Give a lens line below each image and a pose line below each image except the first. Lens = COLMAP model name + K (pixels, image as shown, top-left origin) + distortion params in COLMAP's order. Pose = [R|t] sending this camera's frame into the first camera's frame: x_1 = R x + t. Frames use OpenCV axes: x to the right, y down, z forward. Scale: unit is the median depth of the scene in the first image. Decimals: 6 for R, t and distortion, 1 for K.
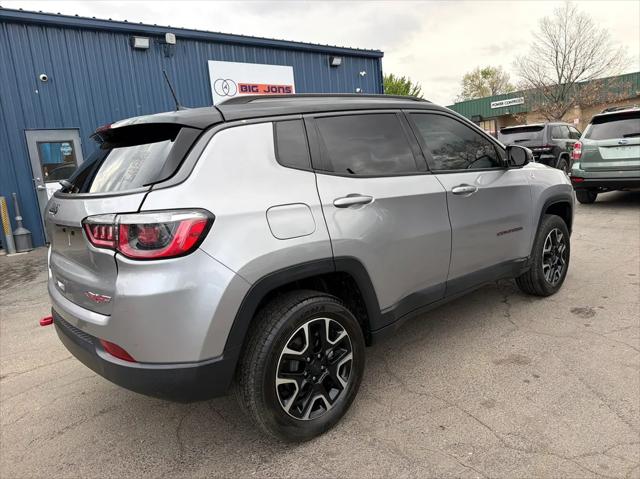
lens RADIAL K [[451.2, 0, 322.6], [0, 451.2, 234.2], [0, 0, 1]] dist [0.021681, -0.032791]
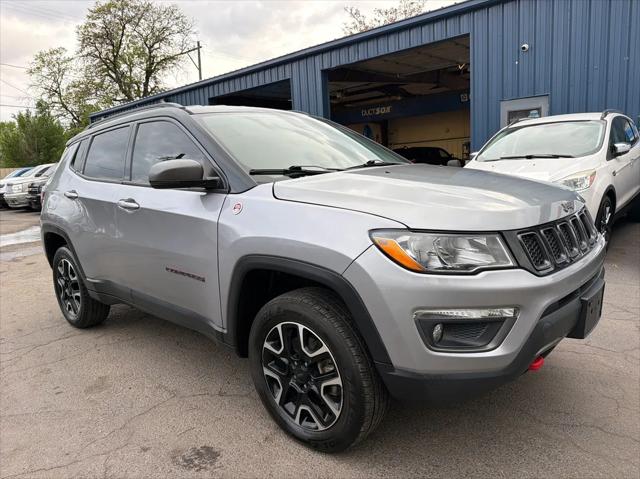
lens RADIAL K [[451.2, 0, 321.8], [0, 451.2, 243.4], [0, 0, 1]] dist [0.021681, -0.032791]
pose [[0.117926, 0.245681, -0.962151, 0.436312], [-0.117903, 0.965522, 0.232091, -0.096804], [0.985998, 0.086071, 0.142827, 0.426978]]
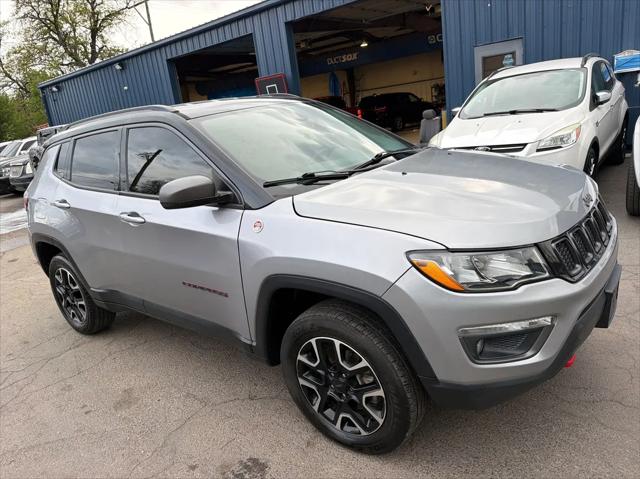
lens RADIAL K [[451.2, 0, 317.5], [0, 451.2, 244.0], [0, 0, 1]] dist [0.021681, -0.032791]
pose [[0.190677, 0.335927, -0.922386, 0.421639], [-0.047097, 0.941674, 0.333215, -0.125666], [0.980522, -0.020095, 0.195376, 0.399049]]
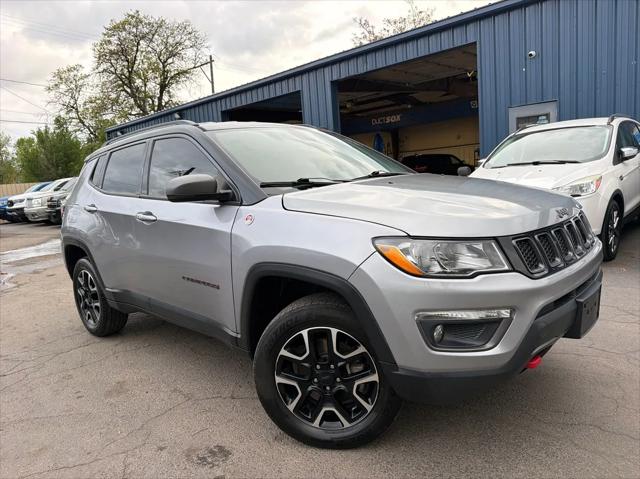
lens RADIAL K [[451.2, 0, 323.9], [0, 451.2, 240.8], [0, 0, 1]] dist [0.021681, -0.032791]
pose [[0.097535, 0.220710, -0.970450, 0.449367], [-0.097342, 0.972540, 0.211402, -0.099917], [0.990460, 0.073846, 0.116341, 0.428502]]
